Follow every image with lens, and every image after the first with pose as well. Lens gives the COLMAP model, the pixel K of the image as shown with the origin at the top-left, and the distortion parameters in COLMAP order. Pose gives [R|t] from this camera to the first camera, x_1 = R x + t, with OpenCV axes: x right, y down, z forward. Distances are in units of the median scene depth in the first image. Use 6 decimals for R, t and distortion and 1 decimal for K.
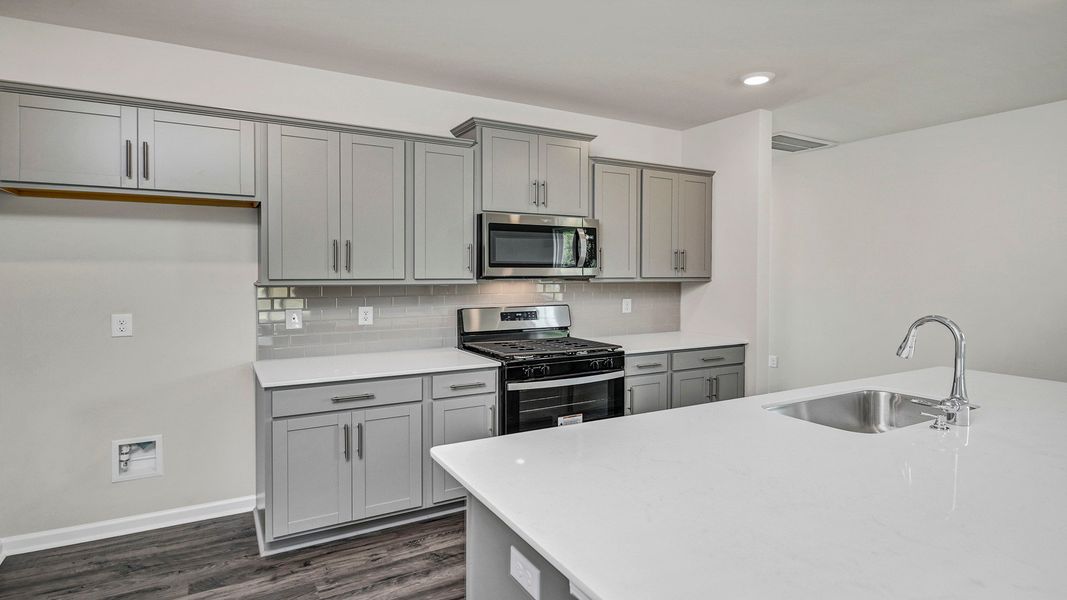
lens RADIAL K [[566.0, 0, 533.5], [0, 566.0, 300.0], [0, 0, 1]] dist [0.010134, -0.000869]
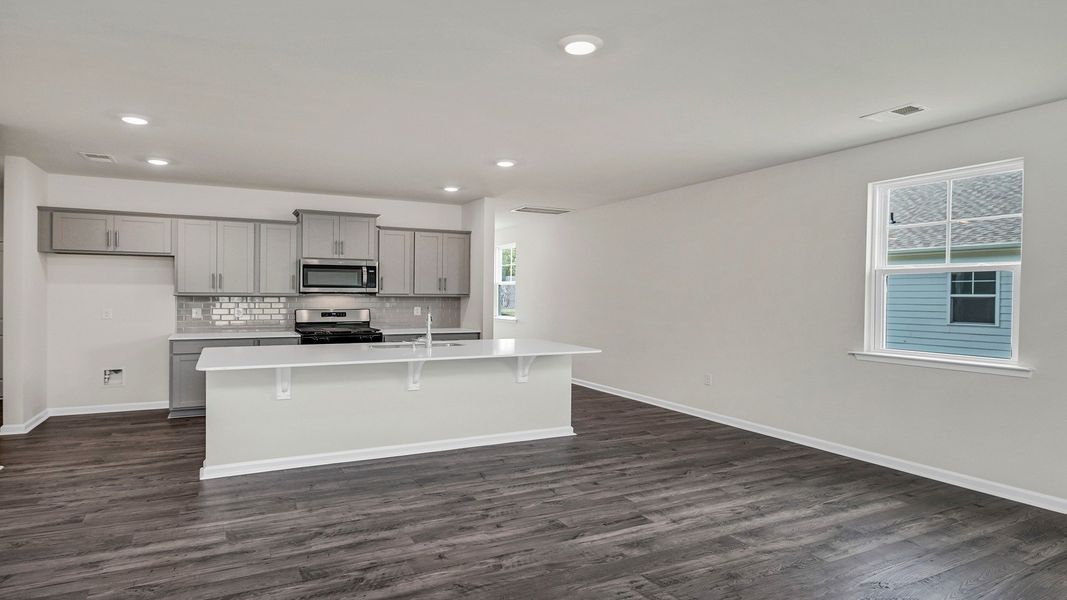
lens RADIAL K [[494.9, 0, 498.1], [0, 494.9, 303.3], [0, 0, 1]] dist [0.016556, -0.000047]
pose [[0.999362, 0.003169, -0.035585, 0.585716], [-0.004256, 0.999525, -0.030537, 0.040758], [0.035472, 0.030668, 0.998900, -0.595549]]
